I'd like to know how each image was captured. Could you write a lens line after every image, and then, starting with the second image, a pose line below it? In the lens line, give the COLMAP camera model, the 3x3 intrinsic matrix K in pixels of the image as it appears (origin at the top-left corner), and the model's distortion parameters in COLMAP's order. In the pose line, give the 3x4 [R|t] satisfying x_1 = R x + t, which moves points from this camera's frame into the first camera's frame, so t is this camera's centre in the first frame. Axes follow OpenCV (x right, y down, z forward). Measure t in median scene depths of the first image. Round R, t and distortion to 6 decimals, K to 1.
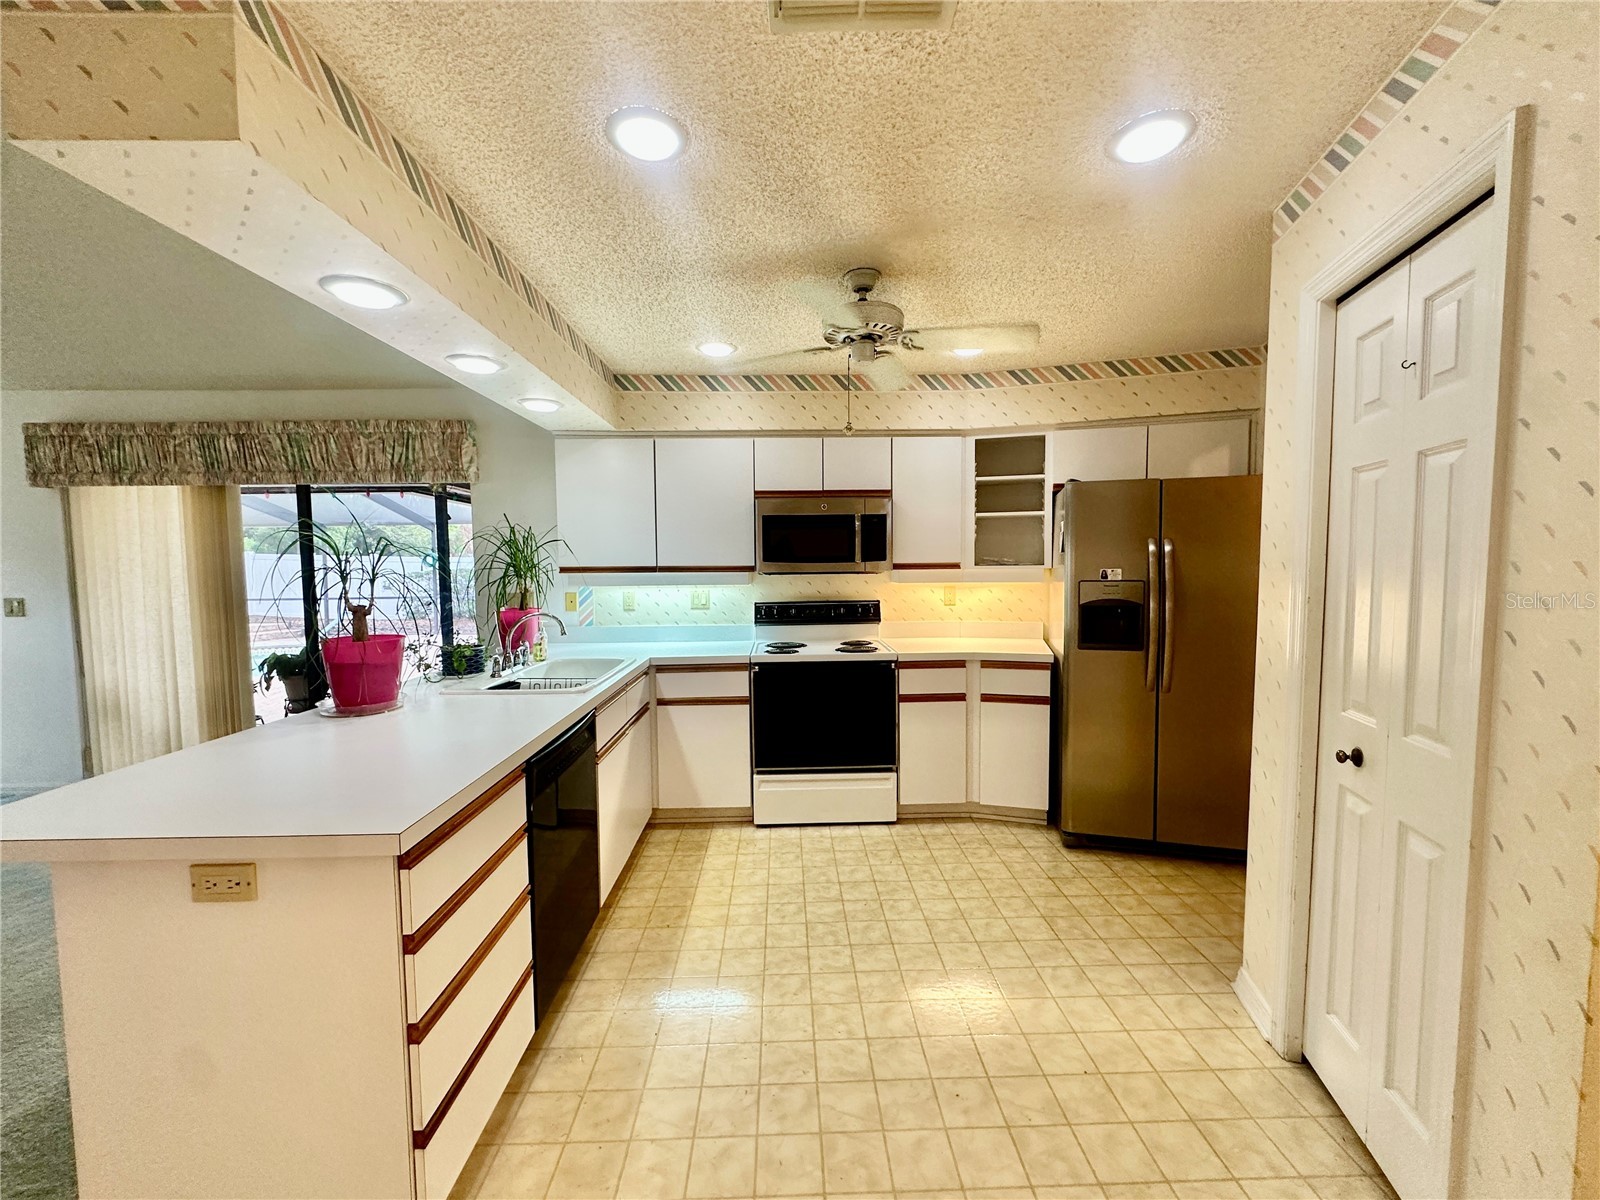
lens RADIAL K [[636.4, 0, 800.0], [0, 636.4, 600.0], [0, 0, 1]] dist [-0.003701, 0.000646]
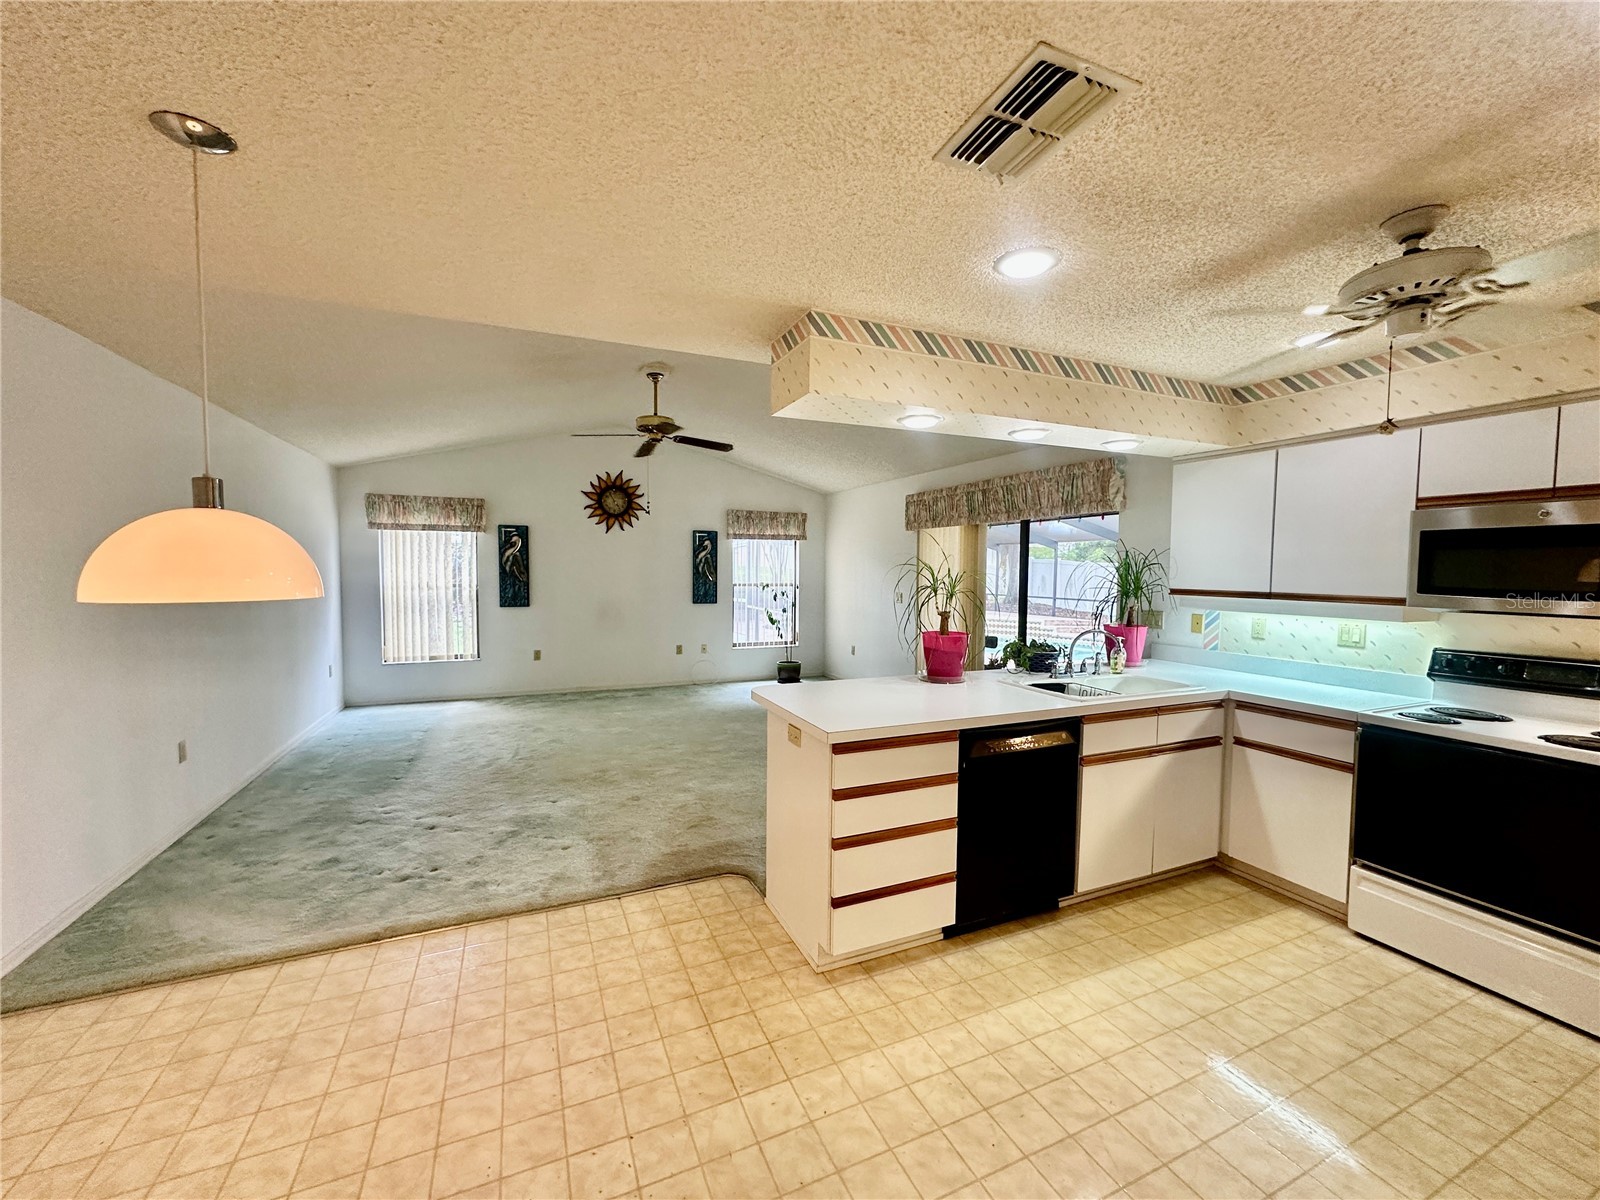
lens RADIAL K [[636.4, 0, 800.0], [0, 636.4, 600.0], [0, 0, 1]] dist [-0.003701, 0.000646]
pose [[0.378798, 0.059906, -0.923539, 0.357245], [-0.068596, 0.996975, 0.036534, -0.030908], [0.922934, 0.049513, 0.381761, 0.056311]]
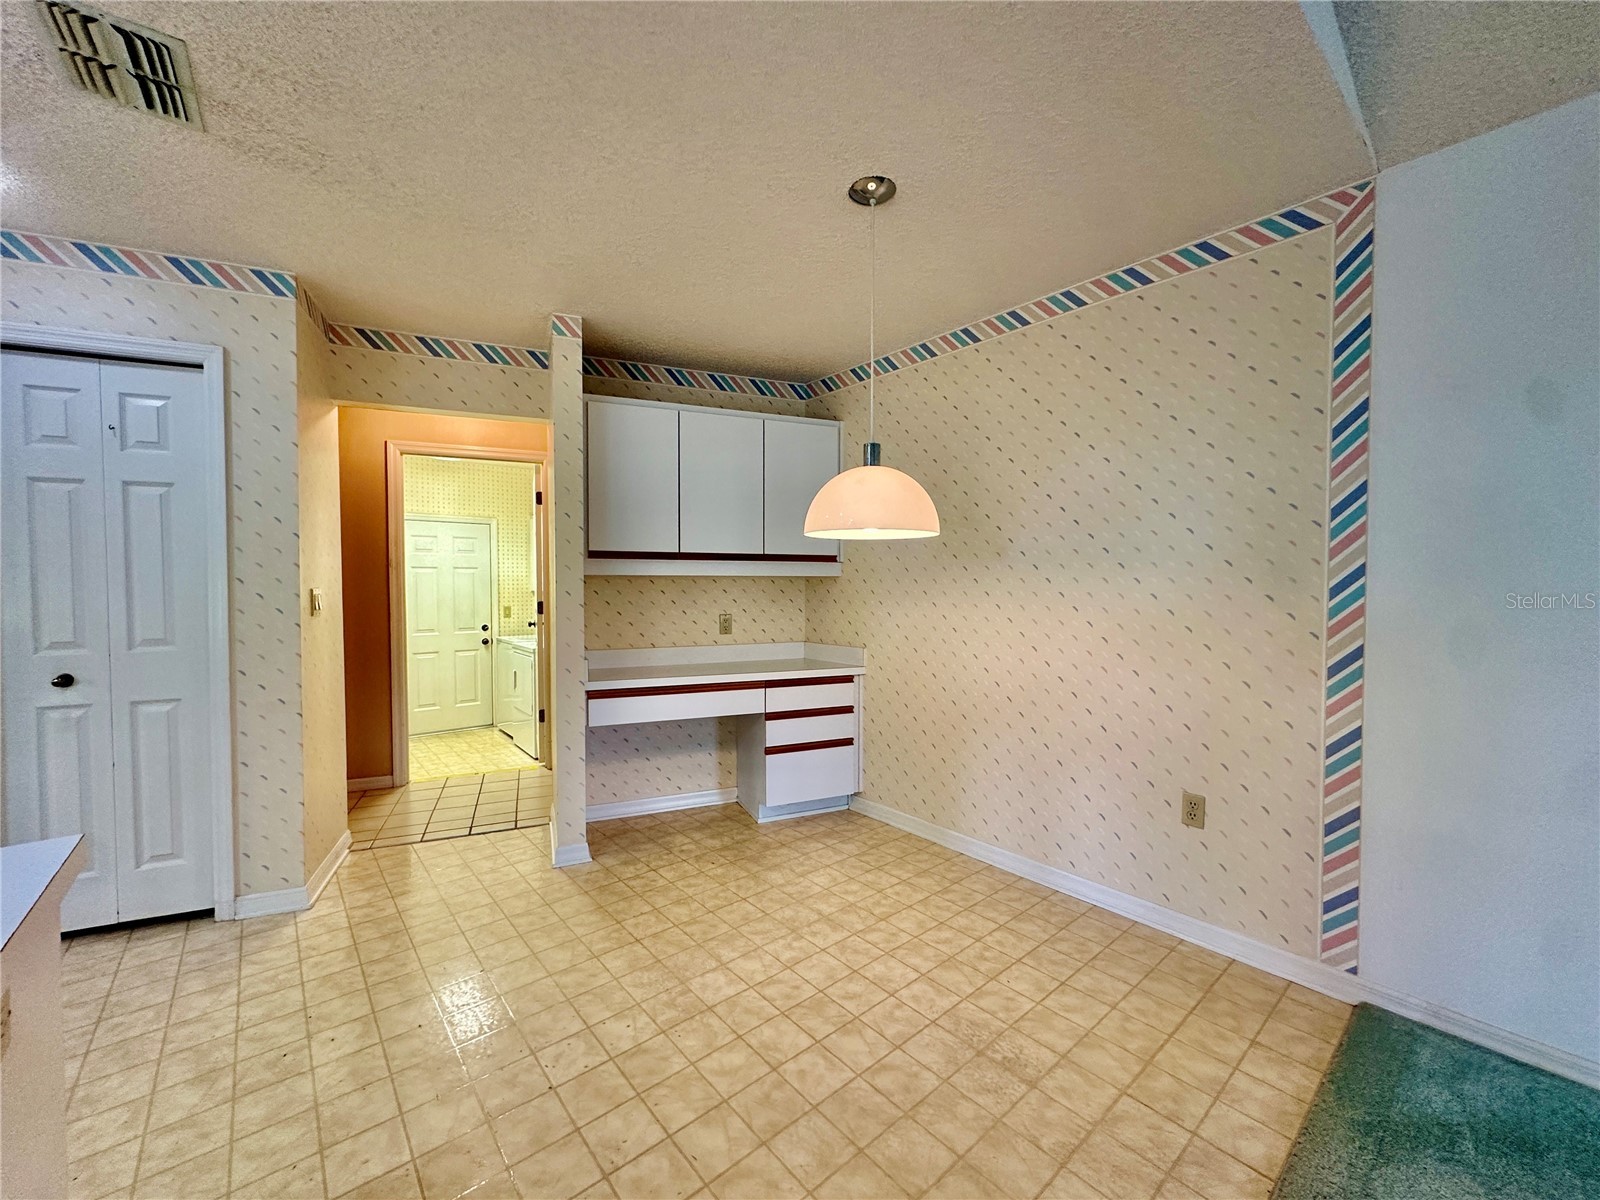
lens RADIAL K [[636.4, 0, 800.0], [0, 636.4, 600.0], [0, 0, 1]] dist [-0.003701, 0.000646]
pose [[-0.626789, -0.010880, 0.779113, -0.573832], [0.054024, 0.996889, 0.057383, 0.032105], [-0.777314, 0.078058, -0.624252, 0.259887]]
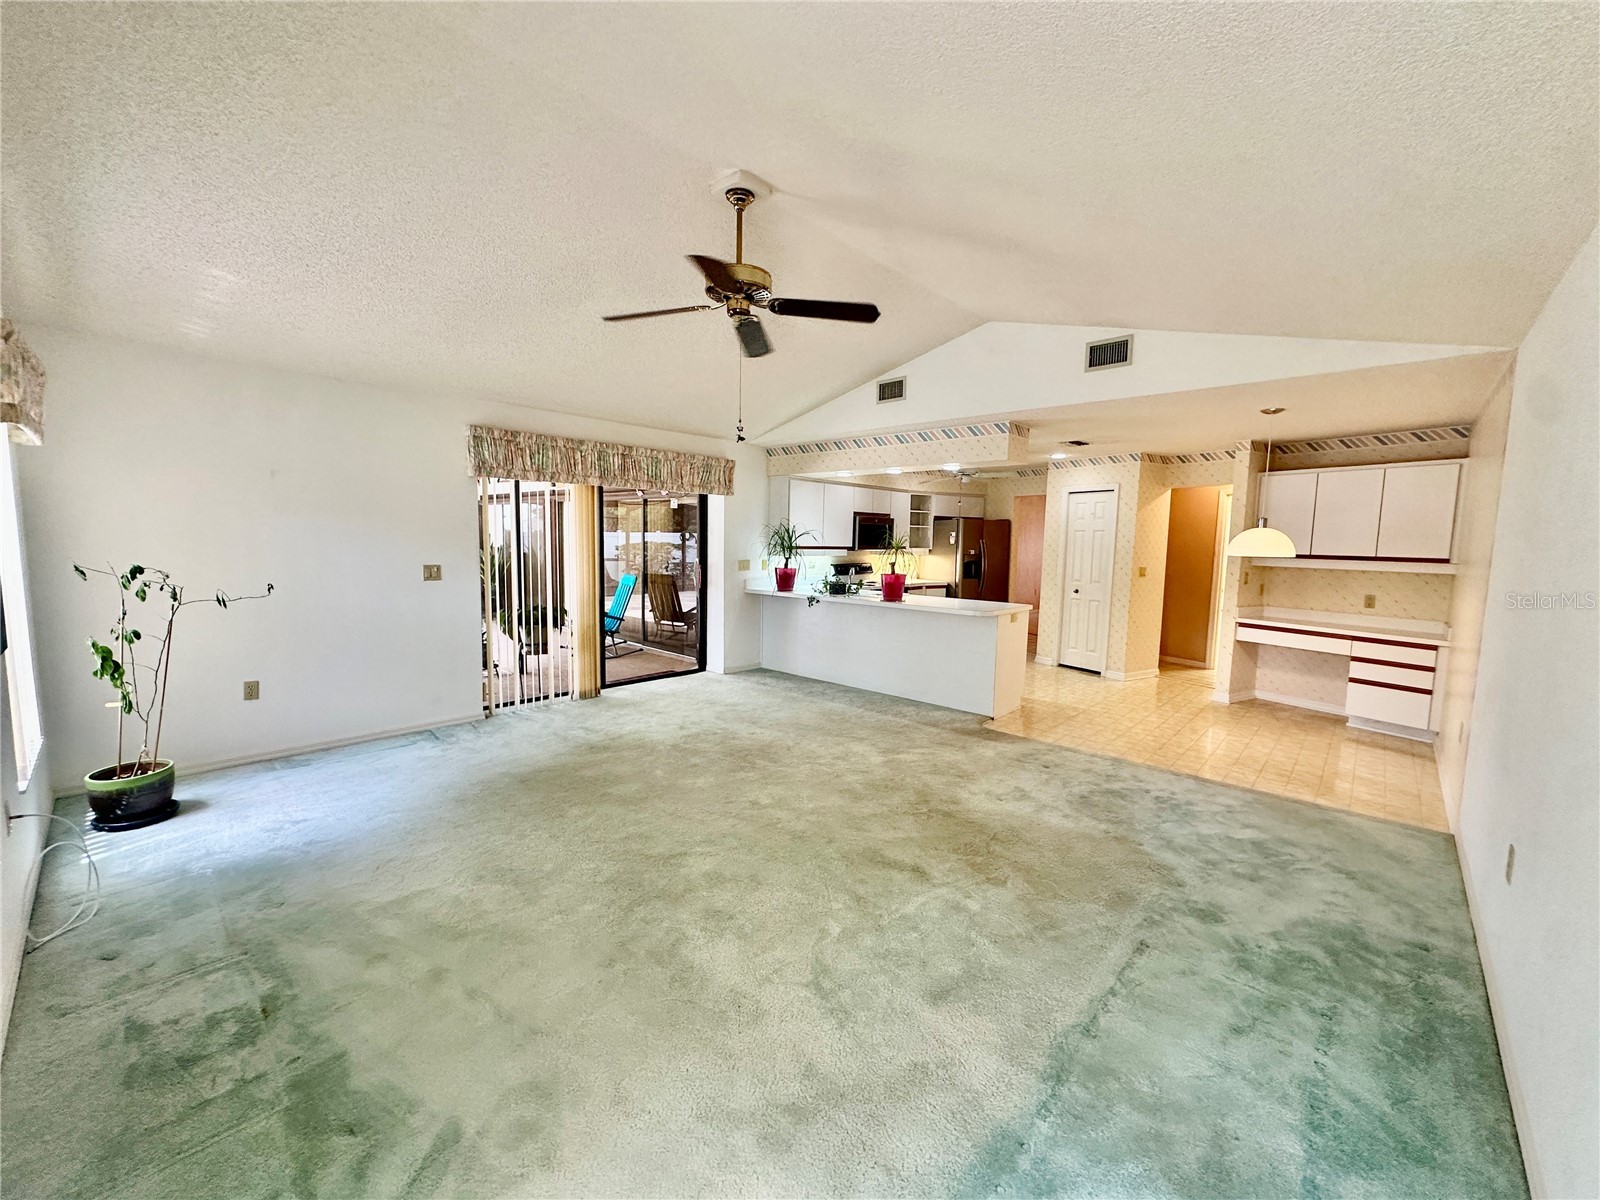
lens RADIAL K [[636.4, 0, 800.0], [0, 636.4, 600.0], [0, 0, 1]] dist [-0.003701, 0.000646]
pose [[0.695445, -0.047019, 0.717039, -1.792706], [0.018012, 0.998684, 0.048019, 0.020364], [-0.718353, -0.020479, 0.695377, -0.375766]]
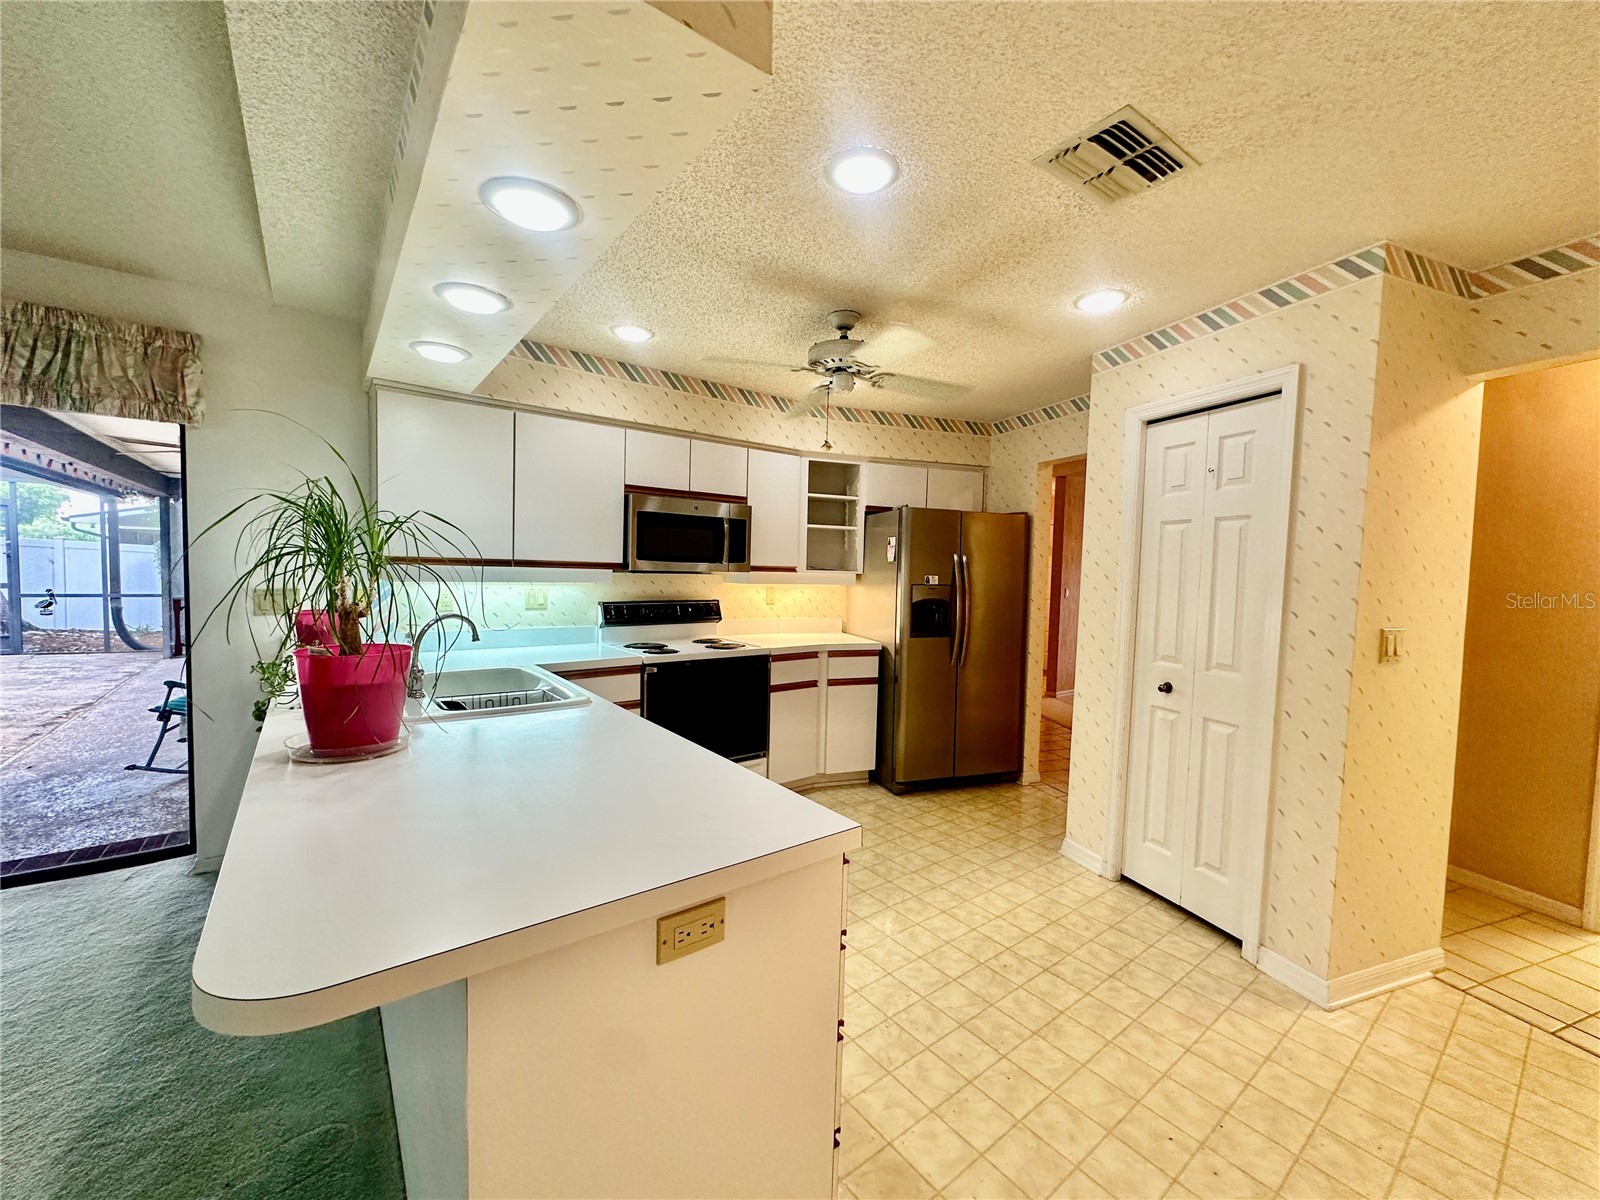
lens RADIAL K [[636.4, 0, 800.0], [0, 636.4, 600.0], [0, 0, 1]] dist [-0.003701, 0.000646]
pose [[0.808769, 0.000781, 0.588126, -0.429625], [0.001352, 0.999994, -0.003187, 0.004597], [-0.588125, 0.003373, 0.808763, 0.079610]]
